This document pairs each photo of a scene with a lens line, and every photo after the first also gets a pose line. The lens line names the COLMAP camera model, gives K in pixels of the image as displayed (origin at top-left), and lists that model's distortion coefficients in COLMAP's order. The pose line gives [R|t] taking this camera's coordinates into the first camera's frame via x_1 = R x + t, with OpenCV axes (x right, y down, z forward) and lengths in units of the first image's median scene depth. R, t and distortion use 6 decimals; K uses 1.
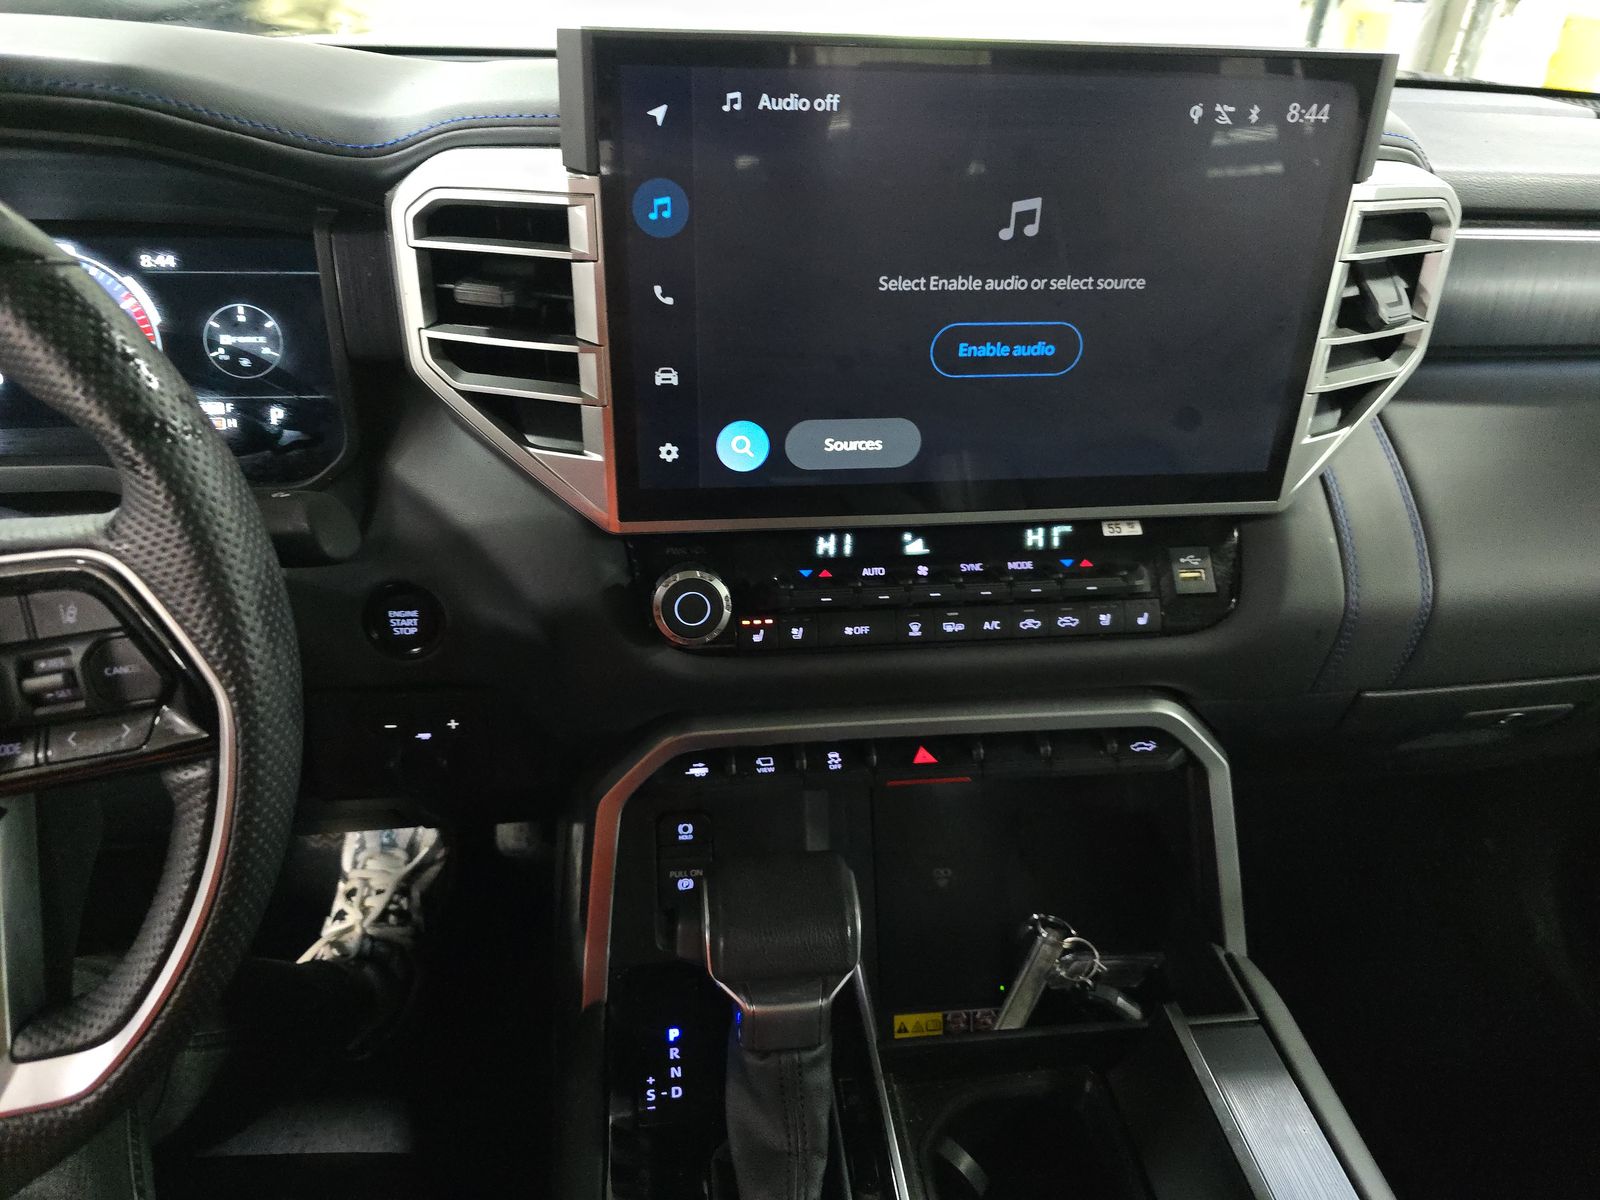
lens RADIAL K [[1091.8, 0, 800.0], [0, 1091.8, 600.0], [0, 0, 1]] dist [0.076141, -0.121459]
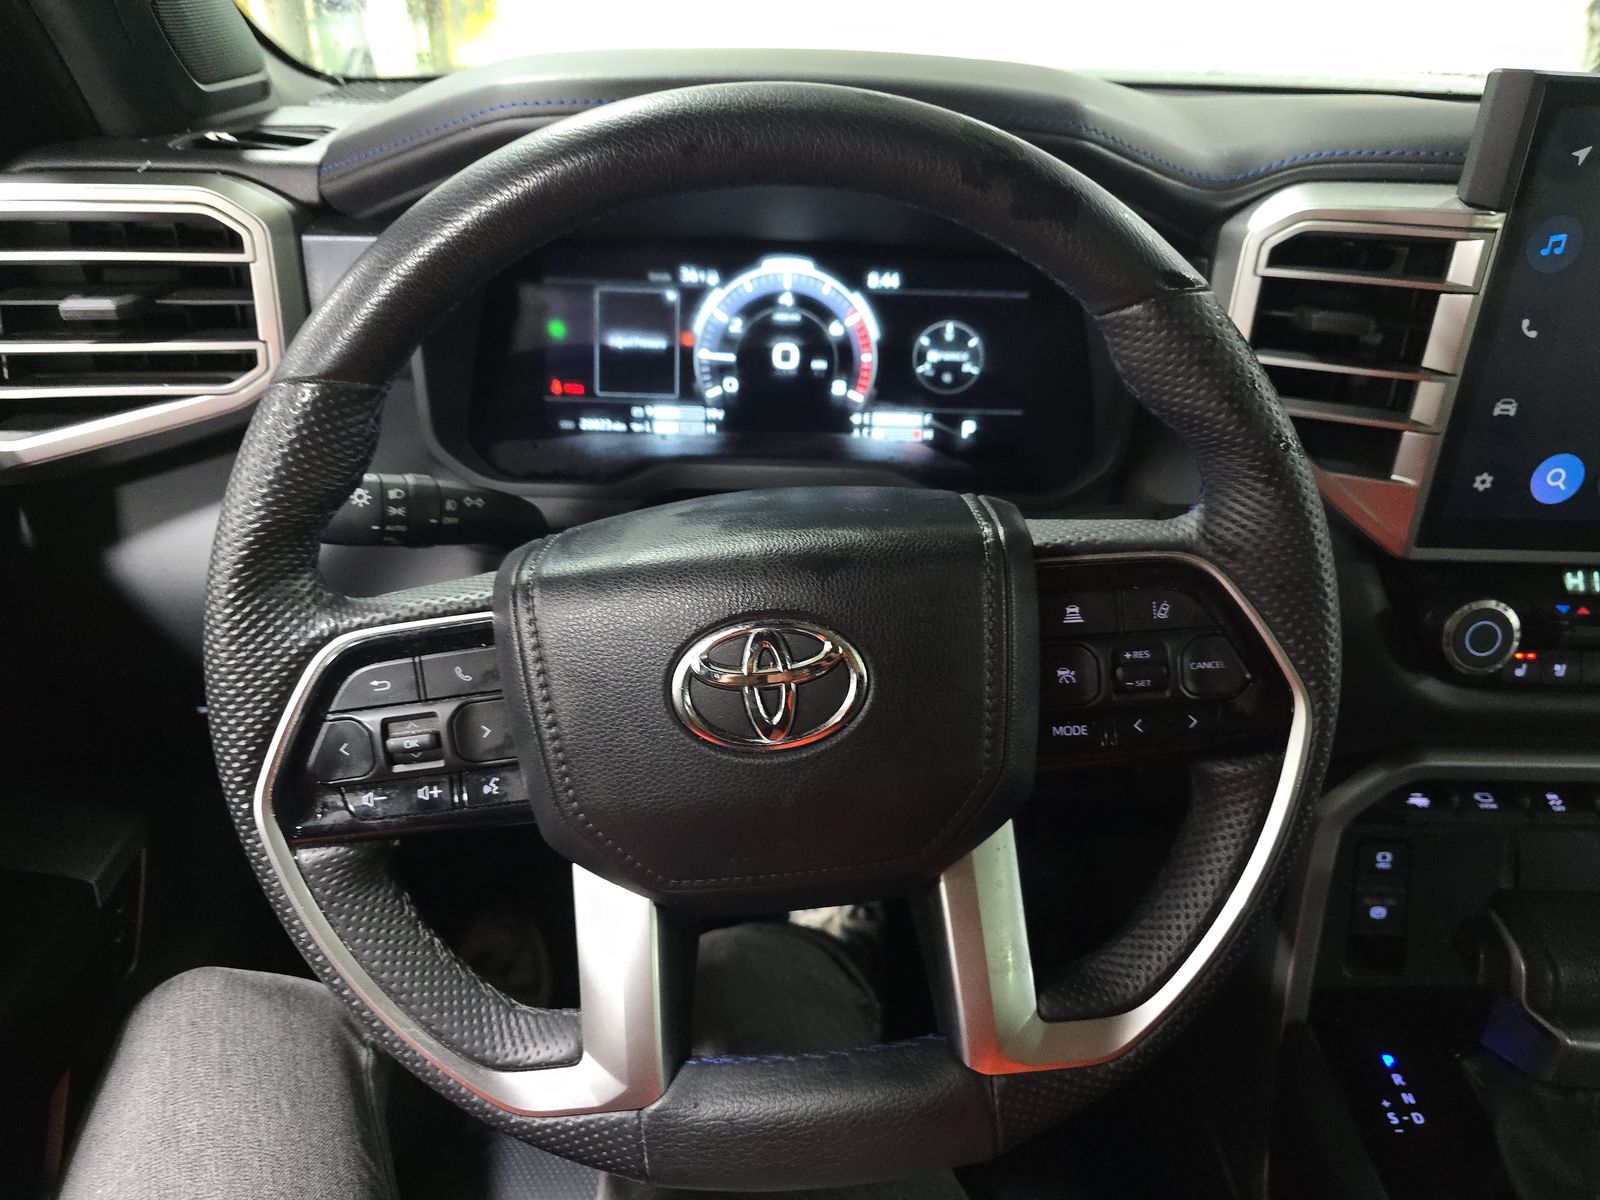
lens RADIAL K [[1123.9, 0, 813.8], [0, 1123.9, 604.1], [0, 0, 1]] dist [0.064403, -0.068677]
pose [[0.989983, 0.062068, -0.126816, -0.500151], [-0.063680, 0.997932, -0.008697, 0.021315], [0.126014, 0.016685, 0.991888, -0.095475]]
